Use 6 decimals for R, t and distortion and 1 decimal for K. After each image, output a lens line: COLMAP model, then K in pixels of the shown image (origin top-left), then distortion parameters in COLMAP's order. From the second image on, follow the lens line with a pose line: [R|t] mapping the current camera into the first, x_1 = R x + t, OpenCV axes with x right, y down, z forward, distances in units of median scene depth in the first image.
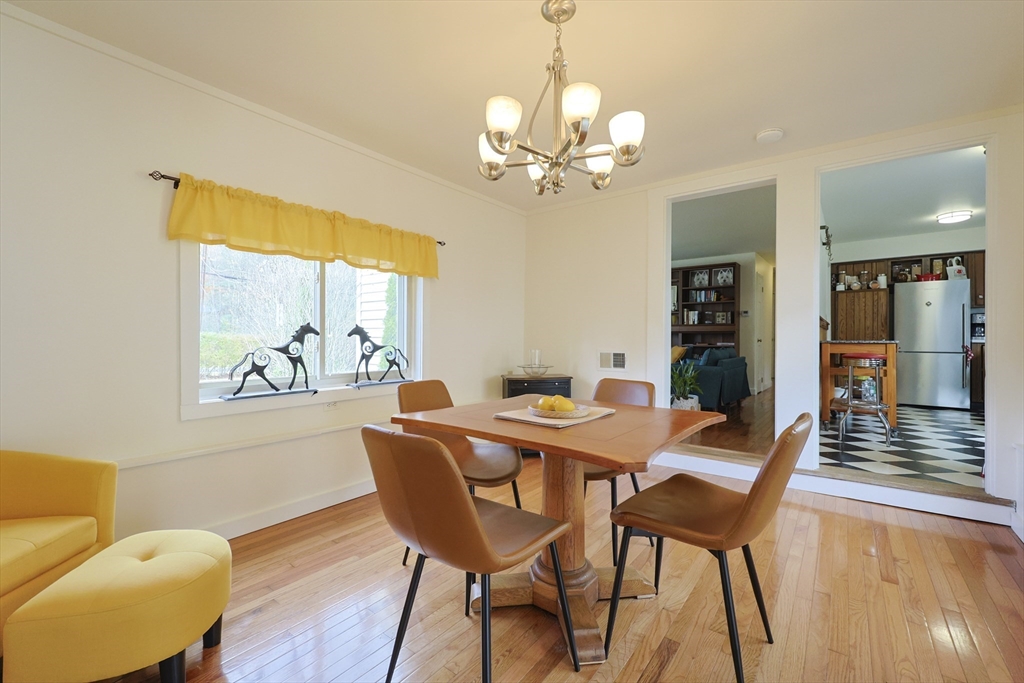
lens RADIAL K [[430.8, 0, 527.6], [0, 430.8, 331.4], [0, 0, 1]] dist [0.000230, 0.000143]
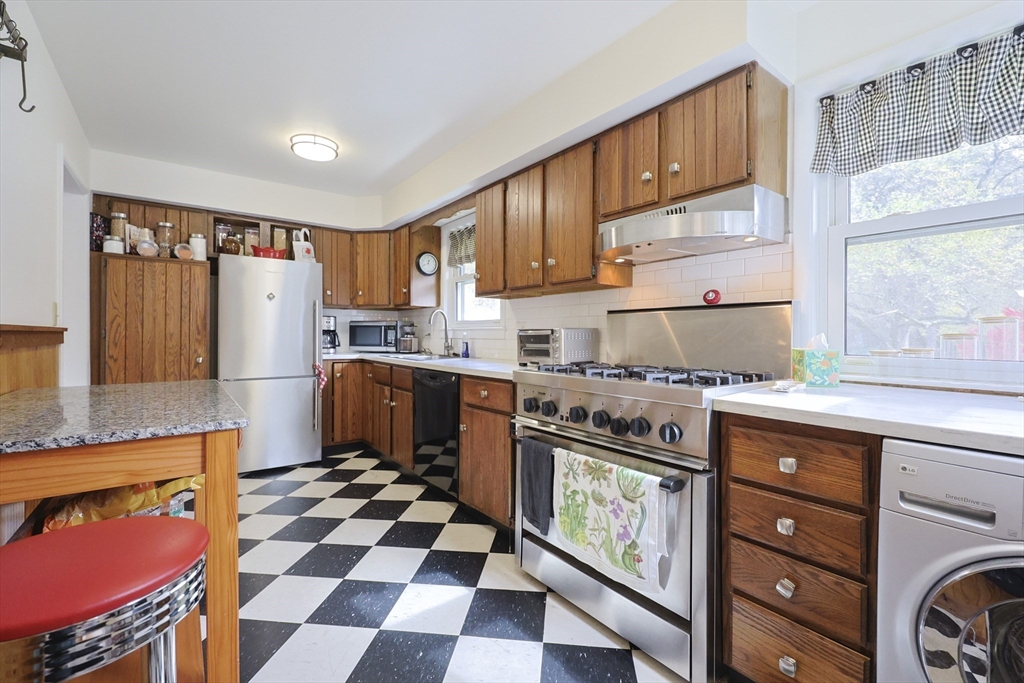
lens RADIAL K [[441.4, 0, 512.0], [0, 441.4, 341.5], [0, 0, 1]] dist [-0.021327, 0.000324]
pose [[0.266302, -0.012554, 0.963808, 0.408872], [-0.017509, 0.999687, 0.017859, -0.017184], [-0.963731, -0.021631, 0.265999, 0.484800]]
